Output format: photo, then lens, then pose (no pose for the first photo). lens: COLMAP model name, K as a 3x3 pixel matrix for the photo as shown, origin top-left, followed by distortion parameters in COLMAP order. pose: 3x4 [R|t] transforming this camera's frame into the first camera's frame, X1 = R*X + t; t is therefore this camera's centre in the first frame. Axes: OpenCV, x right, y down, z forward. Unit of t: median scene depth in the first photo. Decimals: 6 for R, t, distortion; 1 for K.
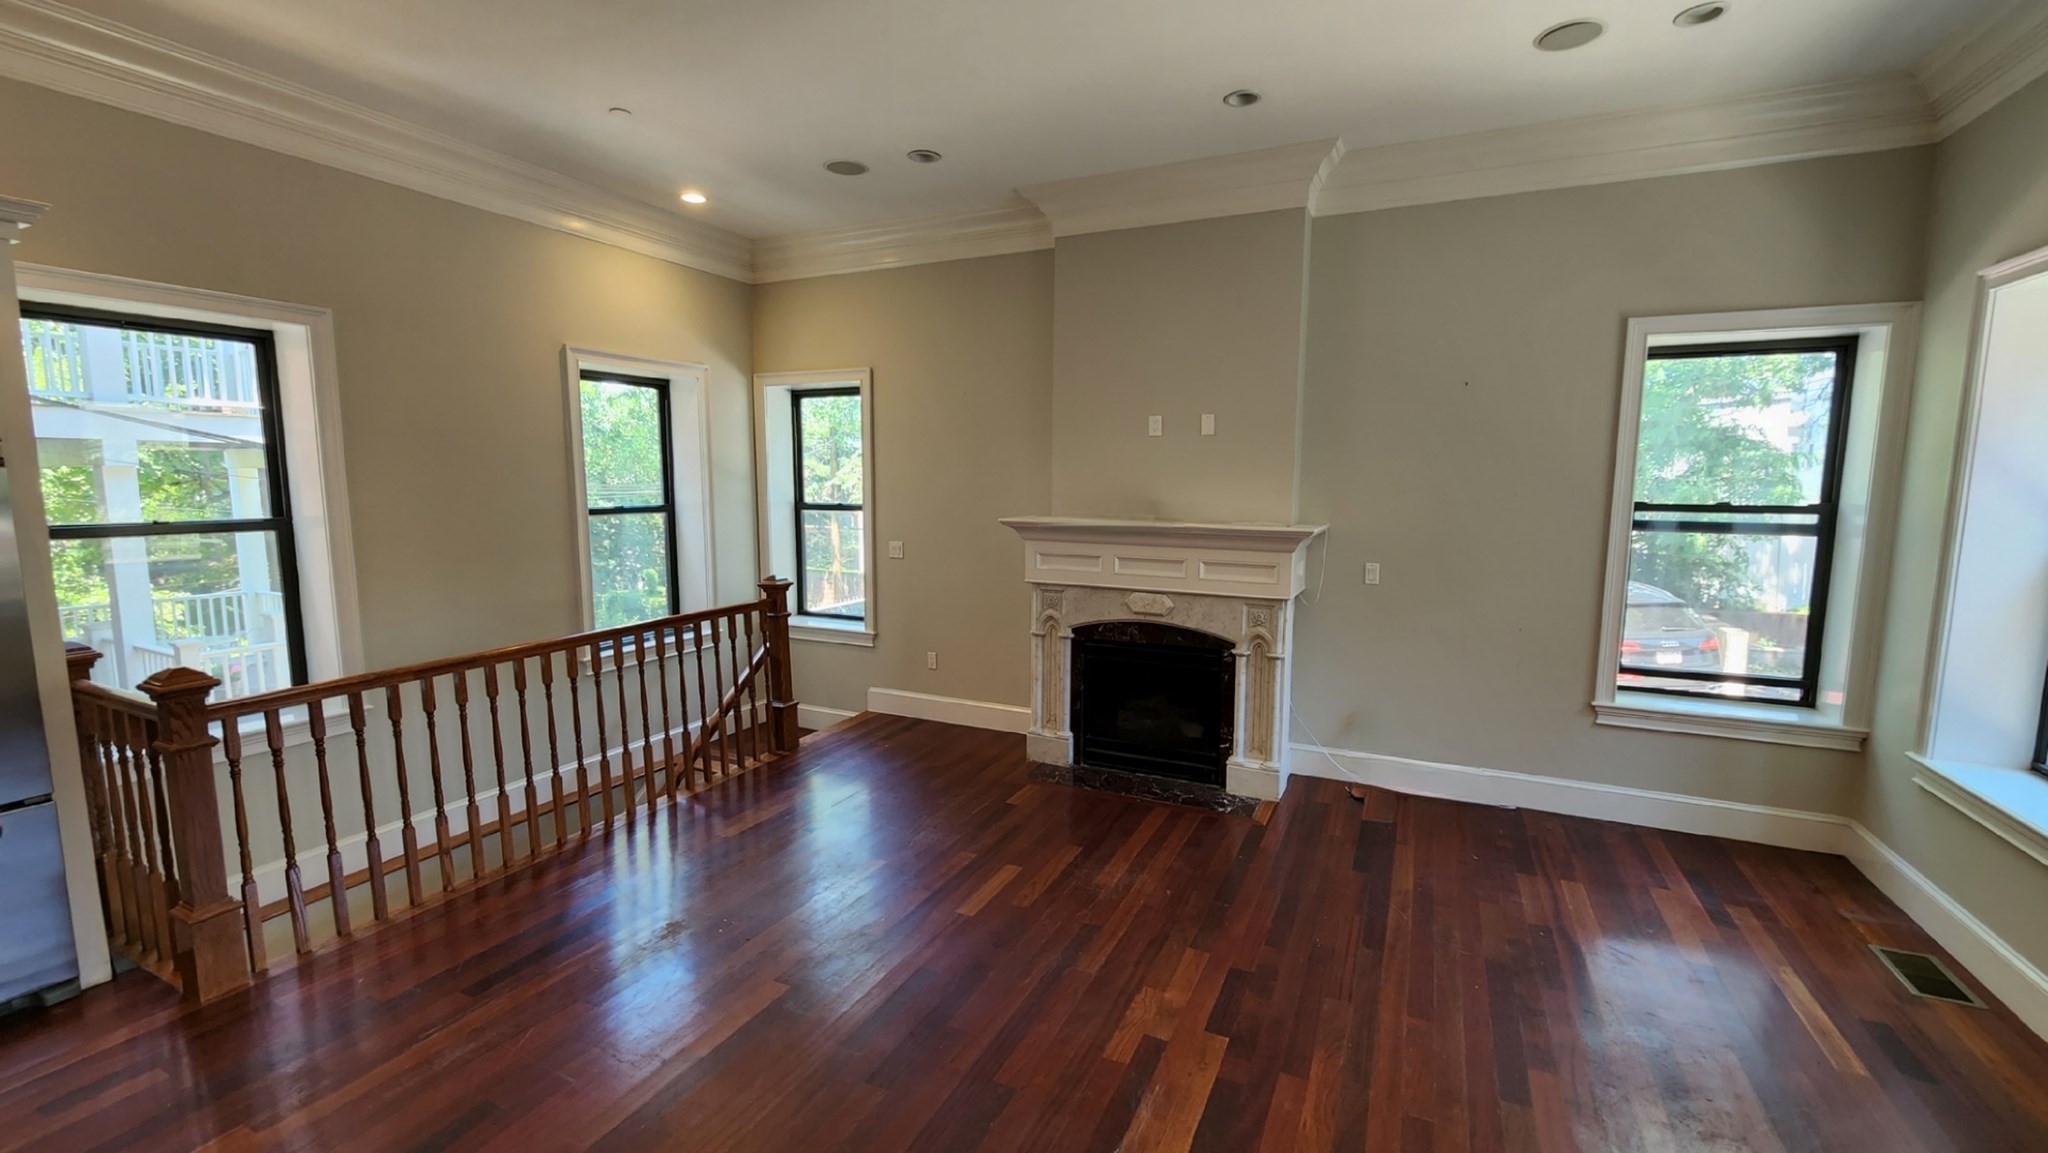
lens RADIAL K [[836.5, 0, 1031.3], [0, 836.5, 574.0], [0, 0, 1]] dist [-0.002945, -0.000053]
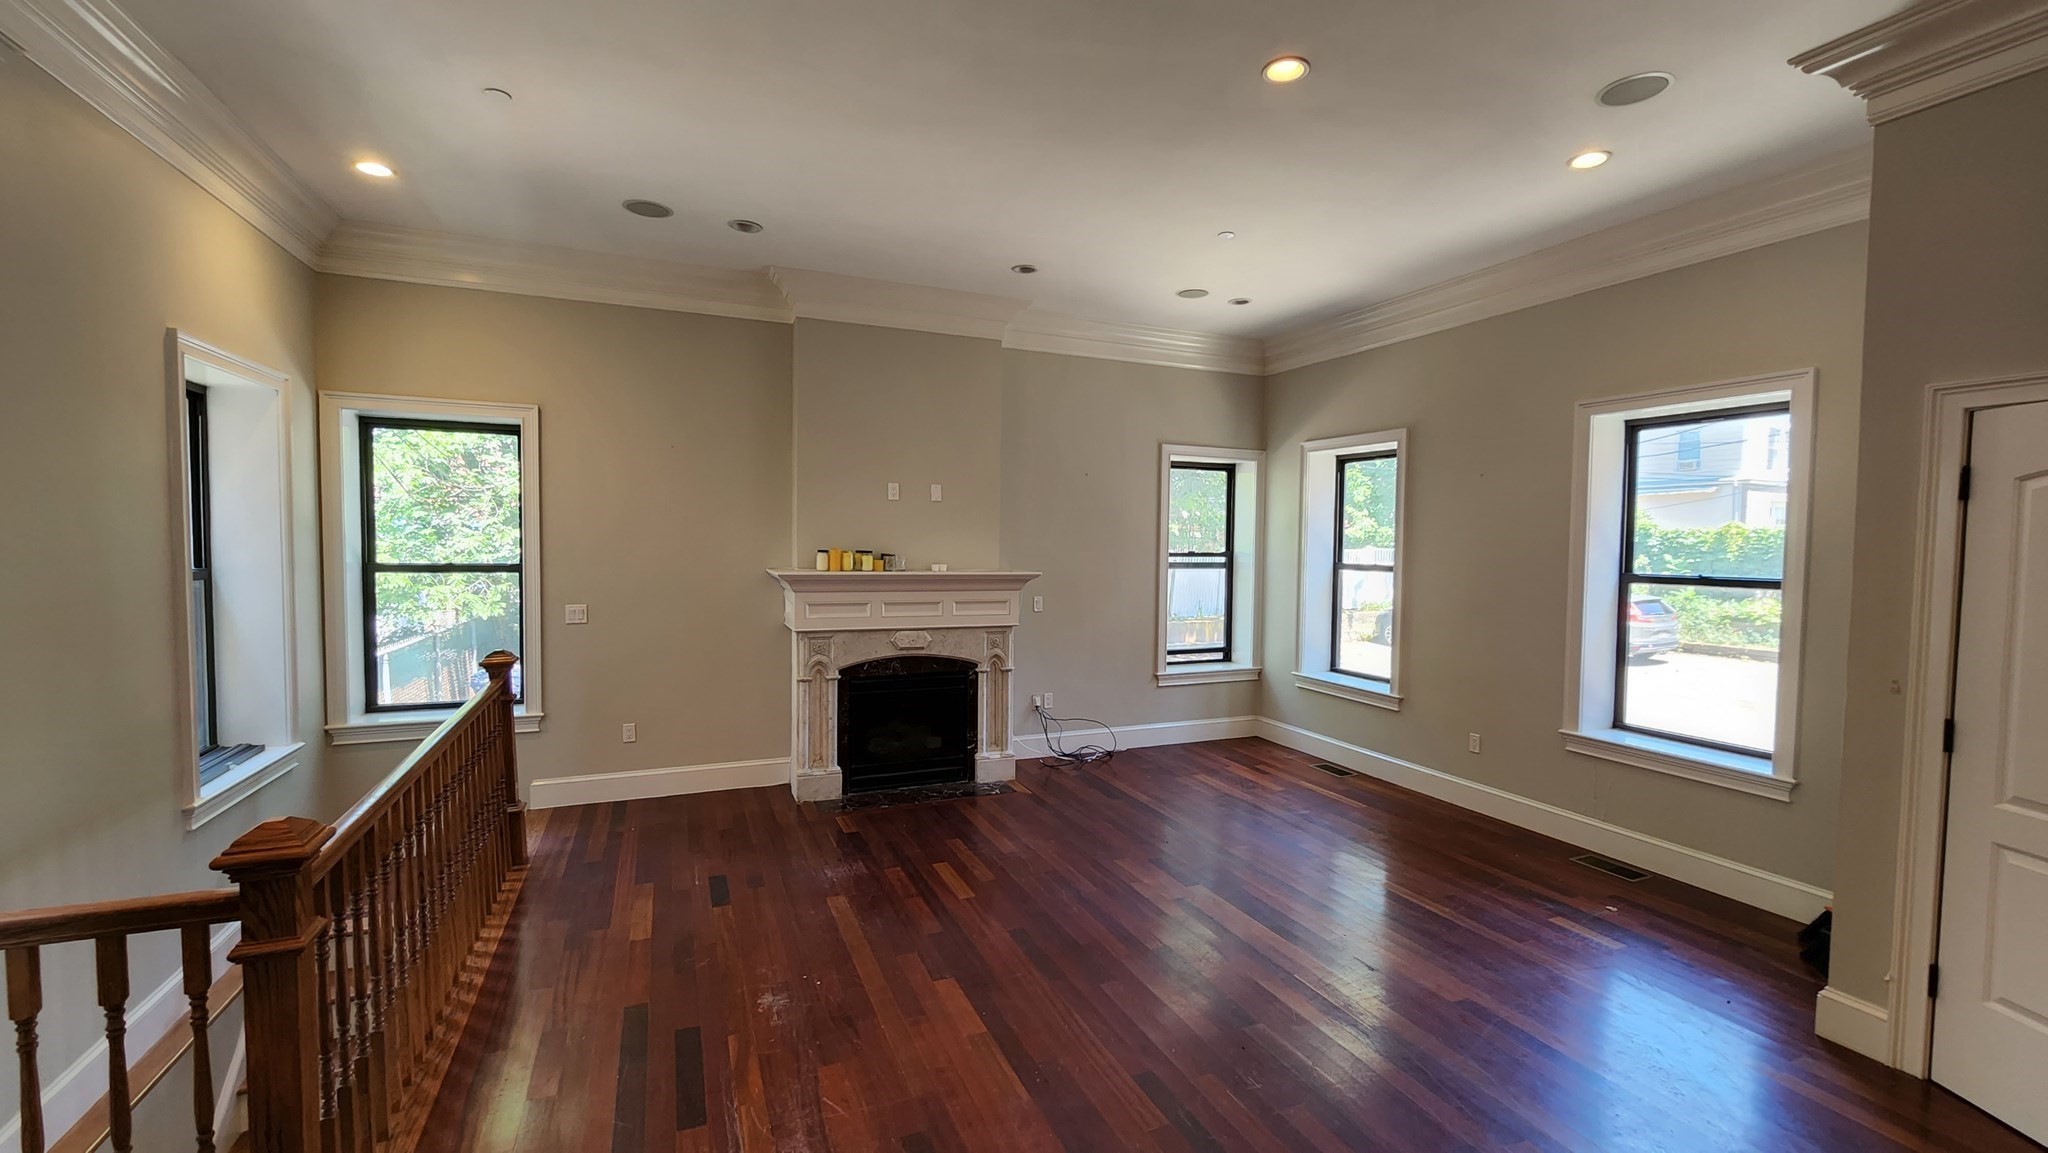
lens RADIAL K [[836.5, 0, 1037.9], [0, 836.5, 572.9], [0, 0, 1]] dist [-0.002945, -0.000053]
pose [[0.658464, -0.026650, 0.752140, -0.651881], [0.078433, 0.996361, -0.033361, -0.005698], [-0.748514, 0.080960, 0.658158, 0.074103]]
